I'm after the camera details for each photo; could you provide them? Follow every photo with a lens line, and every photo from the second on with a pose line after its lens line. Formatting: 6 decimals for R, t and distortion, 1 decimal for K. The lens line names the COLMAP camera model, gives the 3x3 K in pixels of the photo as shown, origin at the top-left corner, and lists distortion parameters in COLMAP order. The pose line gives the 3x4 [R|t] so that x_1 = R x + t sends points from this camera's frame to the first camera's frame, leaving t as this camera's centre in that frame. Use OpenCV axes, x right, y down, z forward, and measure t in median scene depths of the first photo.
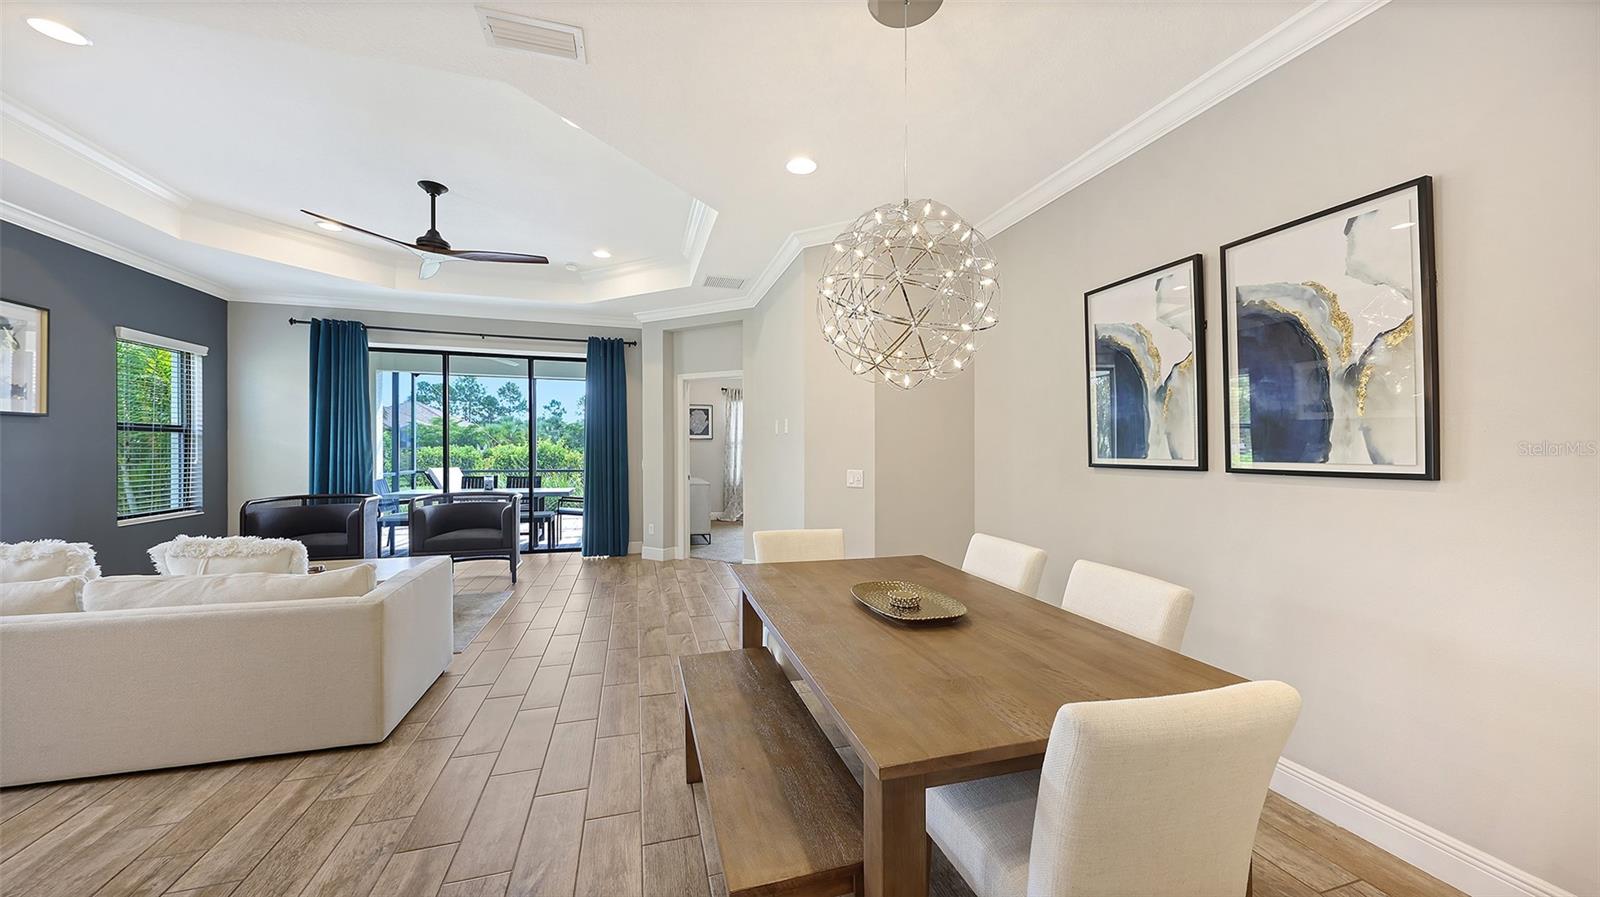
lens RADIAL K [[553.4, 0, 804.8], [0, 553.4, 446.1], [0, 0, 1]] dist [0.004068, -0.001714]
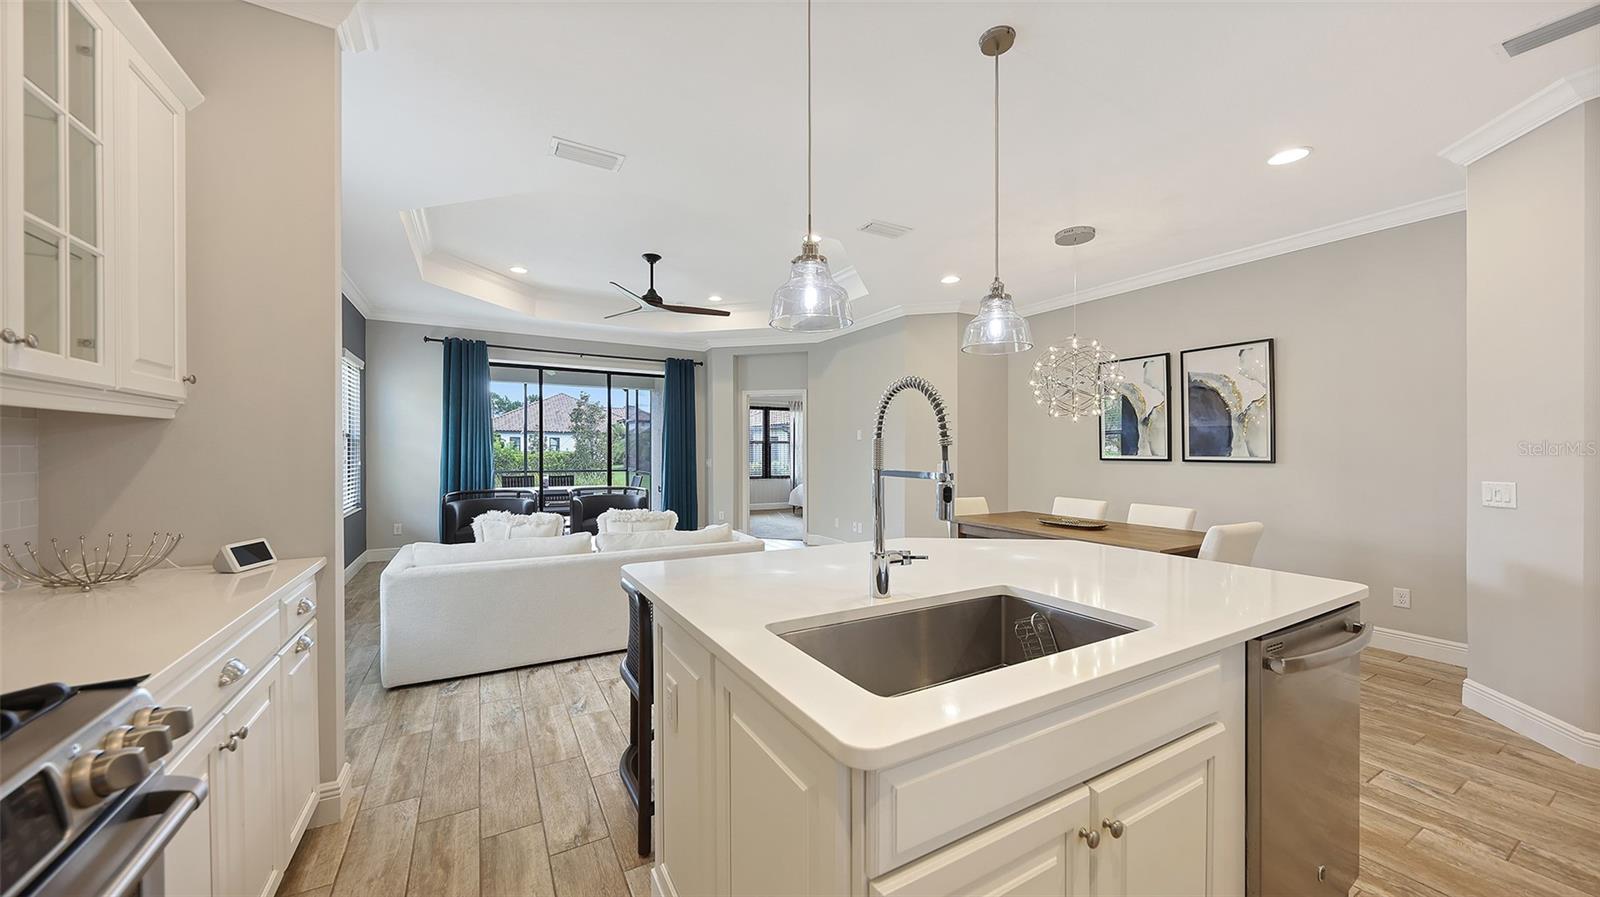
lens RADIAL K [[553.4, 0, 799.2], [0, 553.4, 449.0], [0, 0, 1]] dist [0.004068, -0.001714]
pose [[0.976591, -0.002035, 0.215097, -0.896996], [0.000916, 0.999986, 0.005302, -0.010138], [-0.215104, -0.004981, 0.976578, -0.585468]]
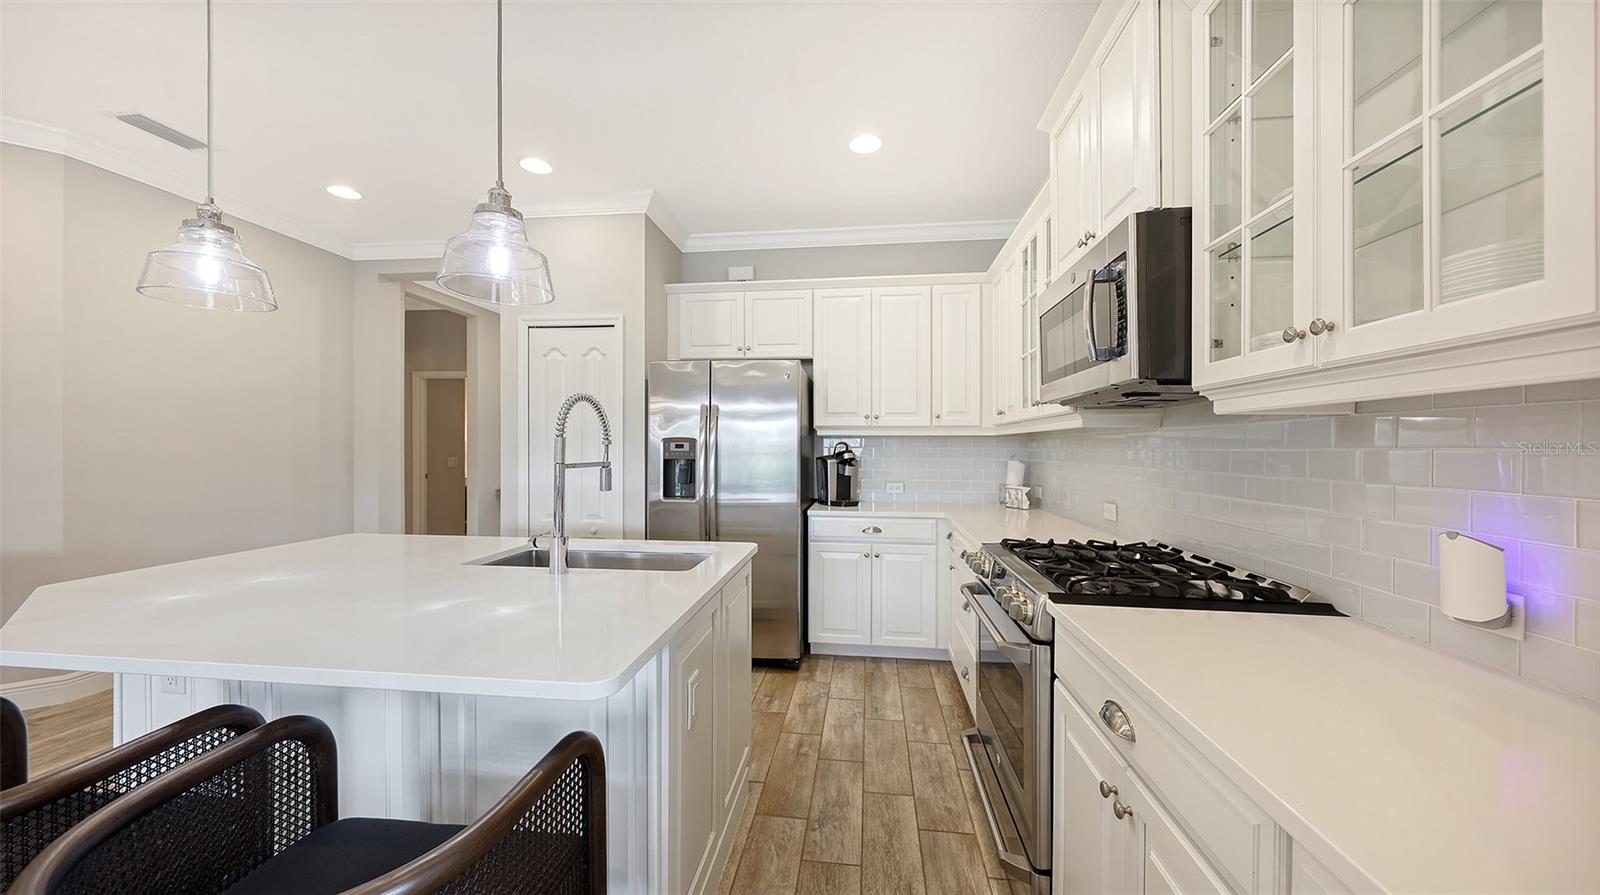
lens RADIAL K [[553.4, 0, 794.1], [0, 553.4, 452.7], [0, 0, 1]] dist [0.004068, -0.001714]
pose [[-0.909765, -0.014747, 0.414862, -1.204630], [-0.012746, 0.999890, 0.007591, -0.007712], [-0.414928, 0.001618, -0.909853, 0.370112]]
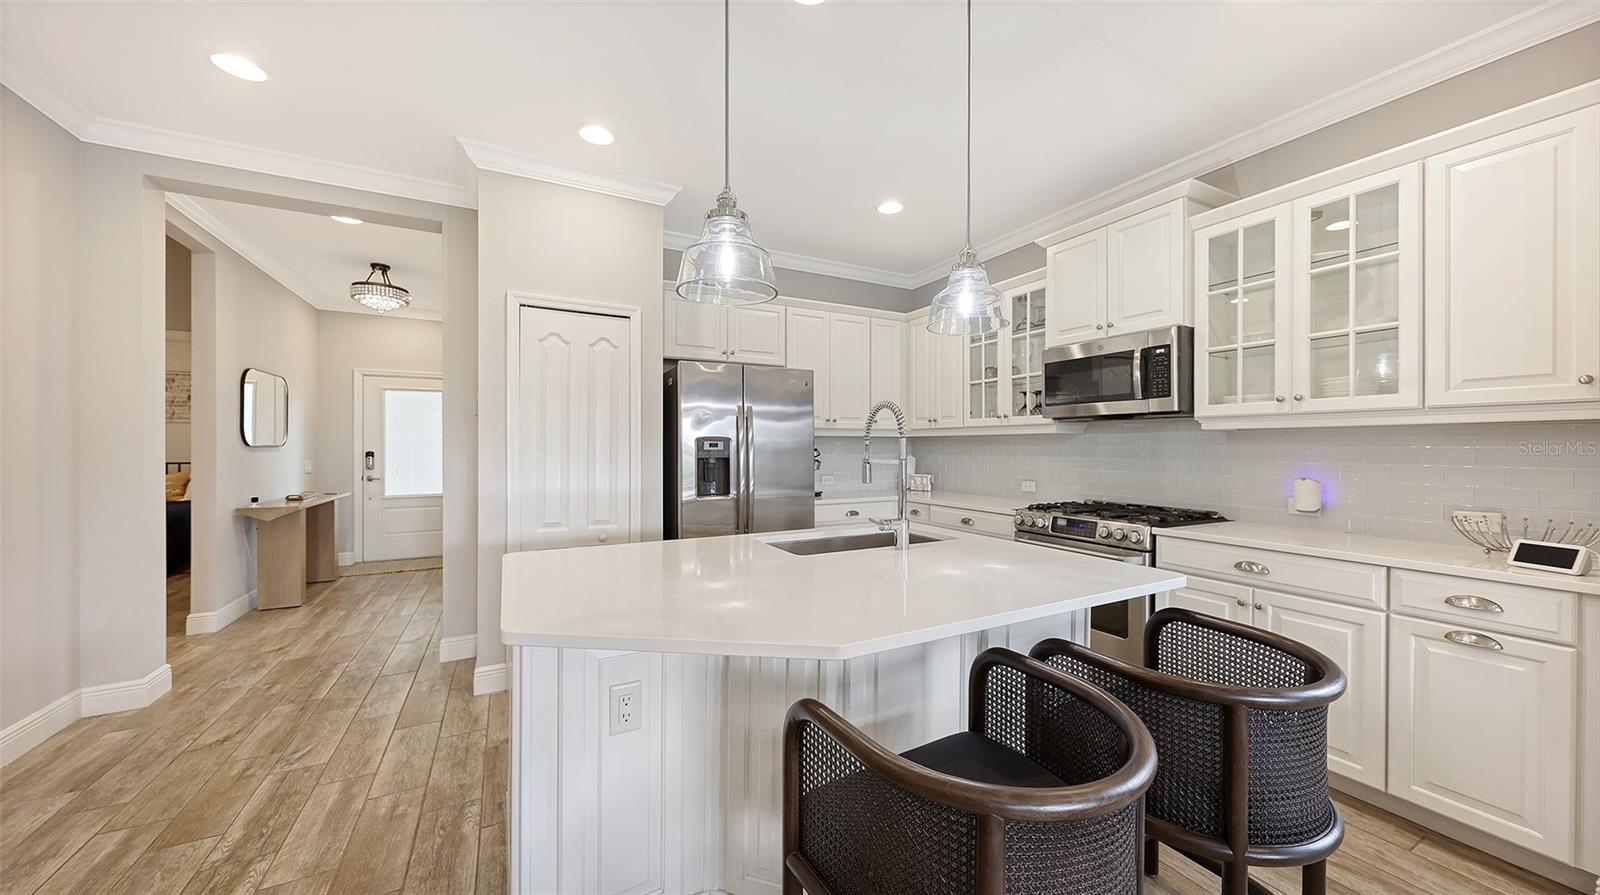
lens RADIAL K [[553.4, 0, 798.7], [0, 553.4, 447.3], [0, 0, 1]] dist [0.004068, -0.001714]
pose [[-0.982993, -0.008187, -0.183459, -0.431445], [-0.007434, 0.999961, -0.004790, -0.000107], [0.183491, -0.003345, -0.983016, 0.629003]]
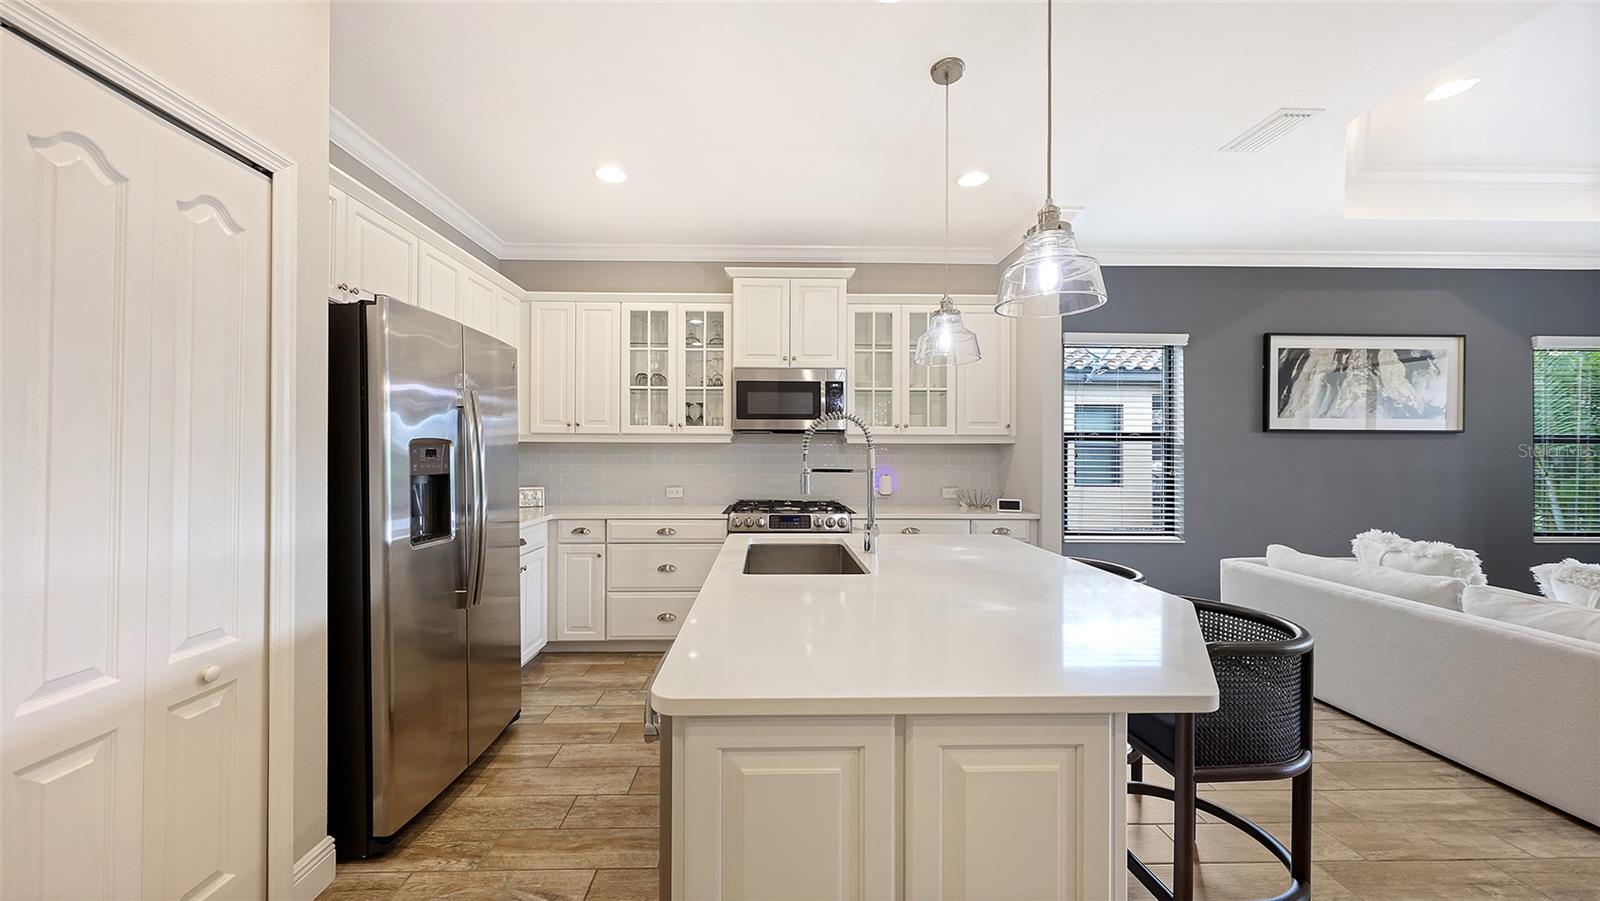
lens RADIAL K [[553.4, 0, 785.7], [0, 553.4, 457.5], [0, 0, 1]] dist [0.004068, -0.001714]
pose [[-0.280141, -0.001230, -0.959958, 0.098974], [-0.000313, 0.999999, -0.001190, -0.003455], [0.959959, -0.000033, -0.280141, 0.022175]]
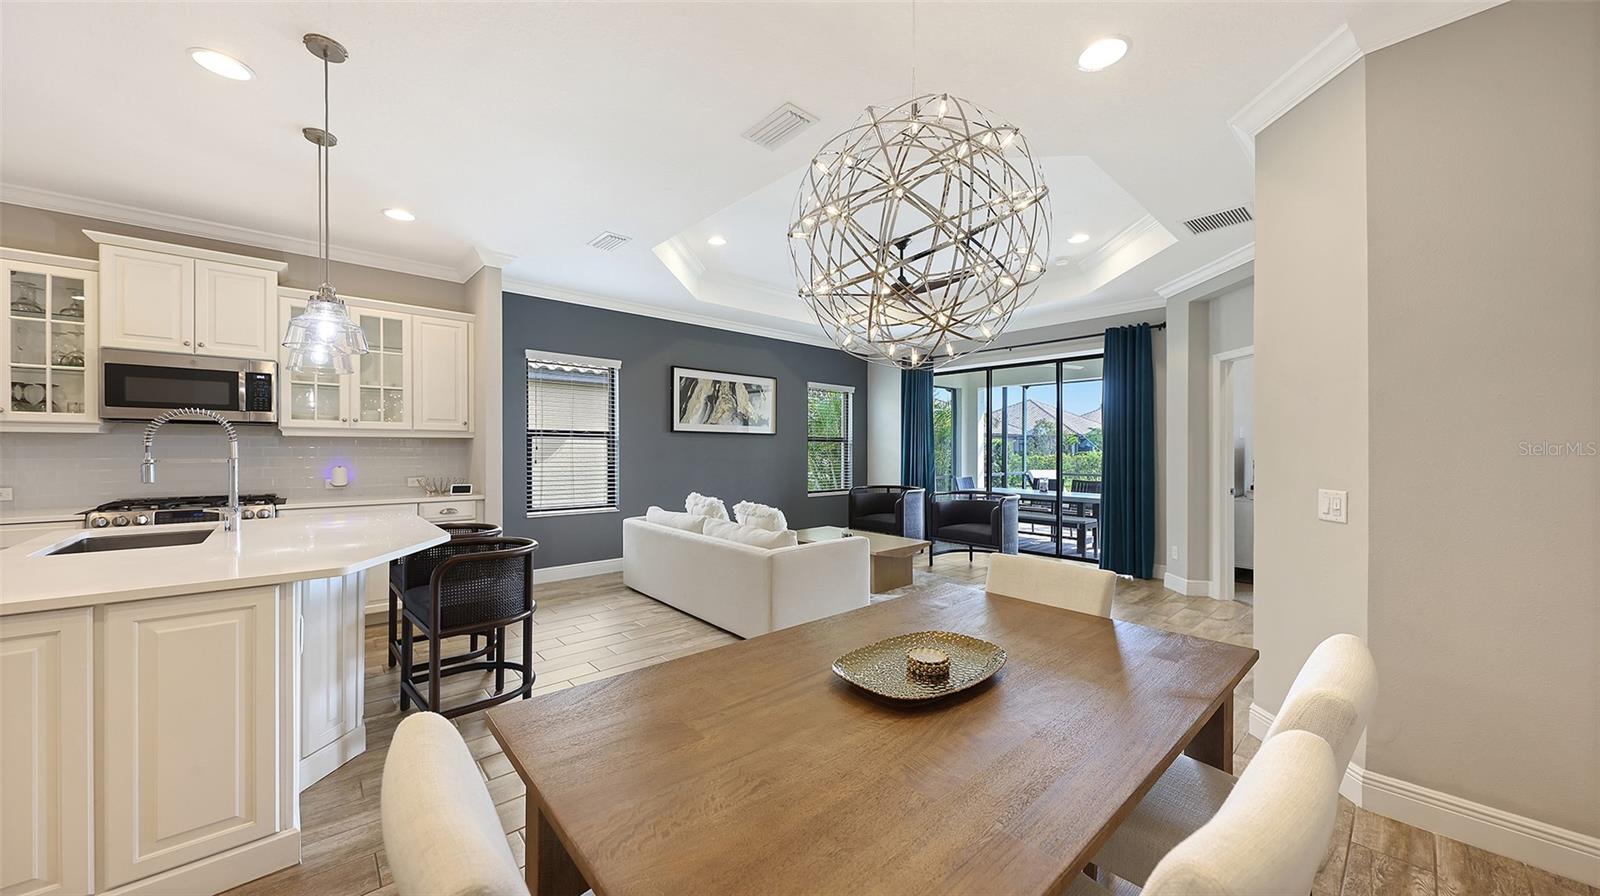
lens RADIAL K [[553.4, 0, 793.6], [0, 553.4, 452.5], [0, 0, 1]] dist [0.004068, -0.001714]
pose [[0.414048, 0.001949, -0.910253, 0.536423], [0.002492, 0.999992, 0.003275, 0.000144], [0.910252, -0.003625, 0.414039, 0.387526]]
